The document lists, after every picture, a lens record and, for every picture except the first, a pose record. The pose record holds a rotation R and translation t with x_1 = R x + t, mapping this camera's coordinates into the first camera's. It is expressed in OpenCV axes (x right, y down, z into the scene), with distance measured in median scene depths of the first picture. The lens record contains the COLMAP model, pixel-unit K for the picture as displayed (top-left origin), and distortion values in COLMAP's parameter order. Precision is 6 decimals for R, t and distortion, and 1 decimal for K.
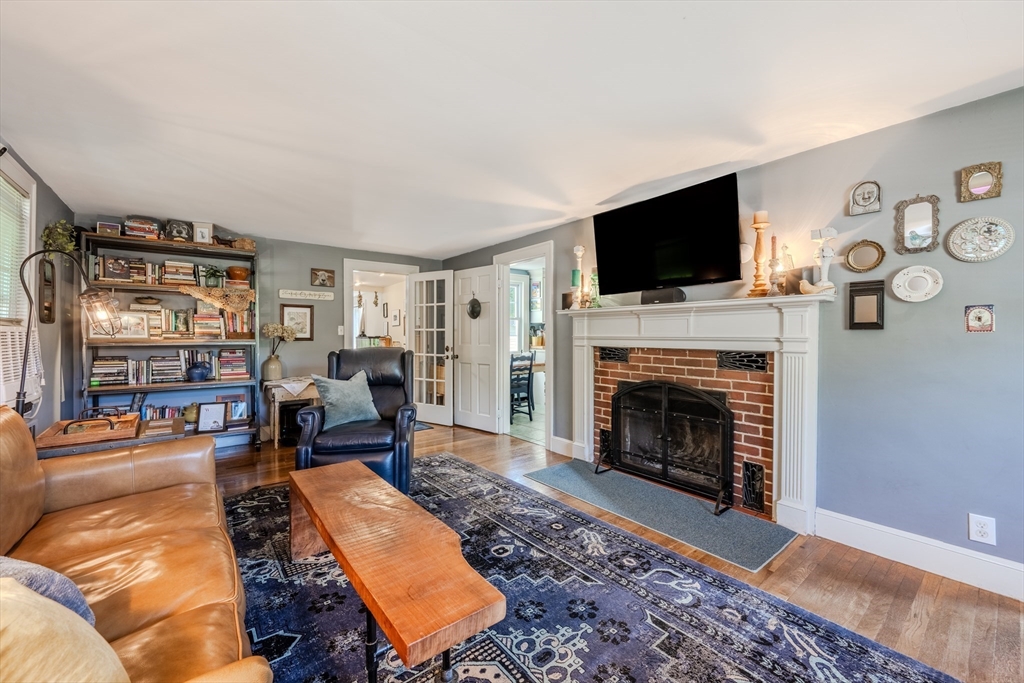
lens RADIAL K [[402.2, 0, 513.9], [0, 402.2, 339.3], [0, 0, 1]] dist [-0.002034, -0.000184]
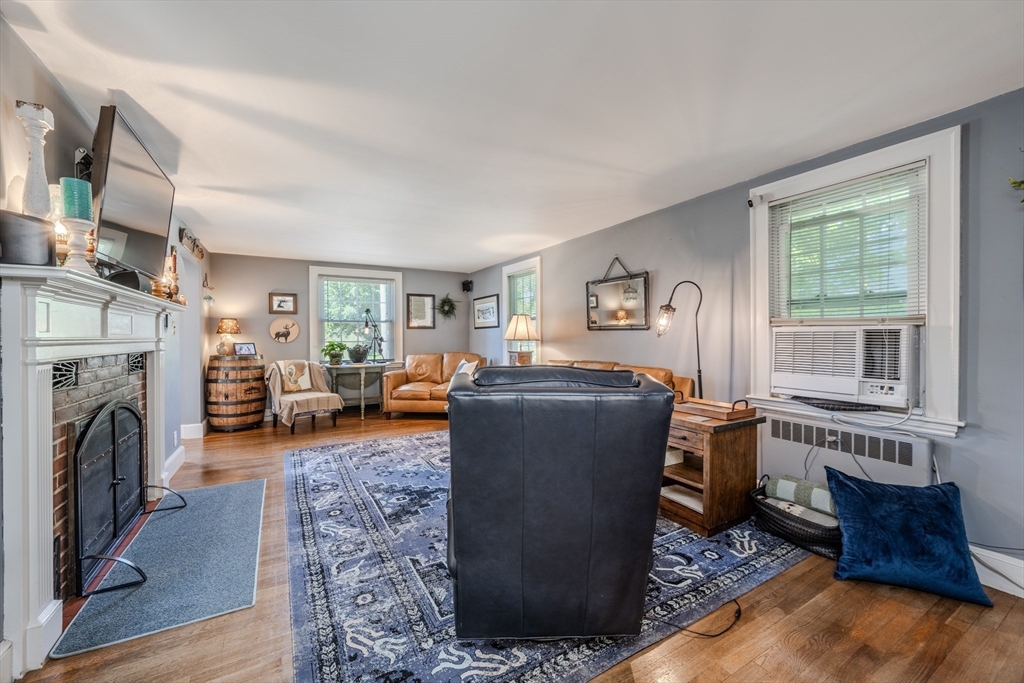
lens RADIAL K [[402.2, 0, 513.9], [0, 402.2, 339.3], [0, 0, 1]] dist [-0.002034, -0.000184]
pose [[-0.988454, 0.001031, 0.151517, -0.443290], [0.003634, 0.999850, 0.016907, -0.014543], [-0.151477, 0.017263, -0.988310, 1.658192]]
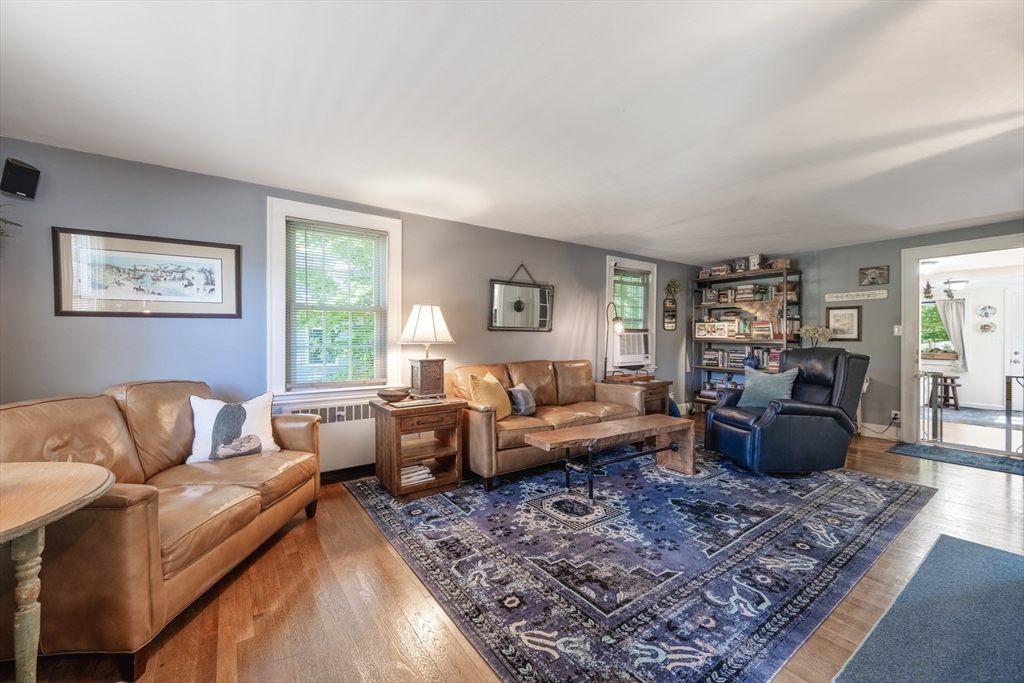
lens RADIAL K [[402.2, 0, 513.9], [0, 402.2, 339.3], [0, 0, 1]] dist [-0.002034, -0.000184]
pose [[-0.056874, 0.007230, -0.998355, 0.874322], [-0.008831, 0.999931, 0.007745, -0.003104], [0.998342, 0.009257, -0.056806, 0.330104]]
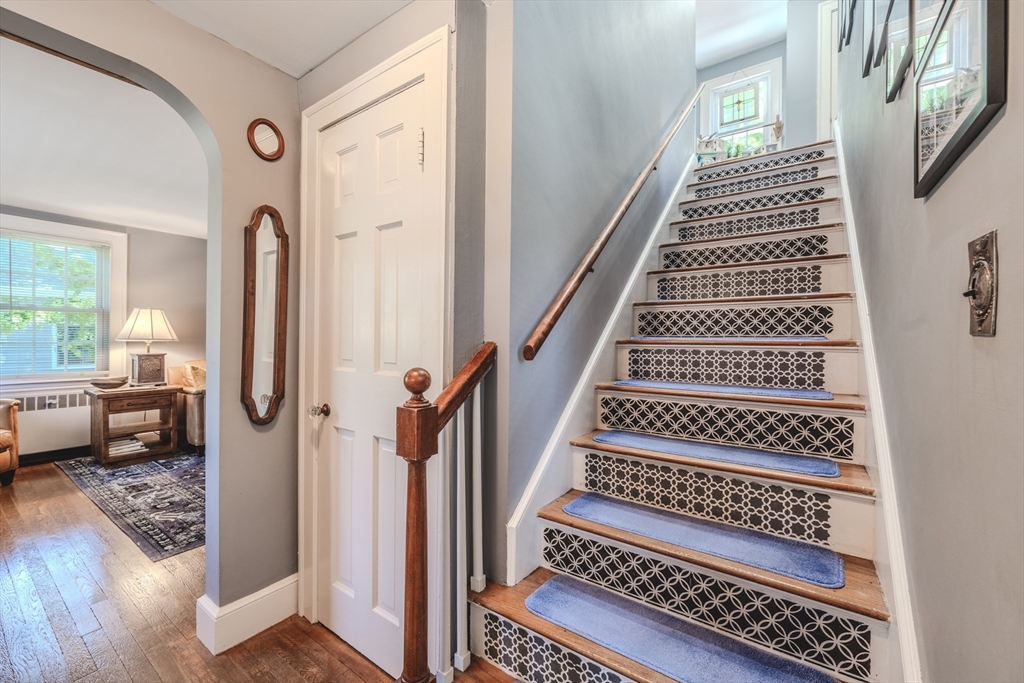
lens RADIAL K [[412.8, 0, 512.0], [0, 412.8, 341.5], [0, 0, 1]] dist [-0.000959, -0.000092]
pose [[0.275577, 0.007544, -0.961250, 1.419560], [-0.016657, 0.999857, 0.003072, -0.002391], [0.961135, 0.015165, 0.275663, 0.806423]]
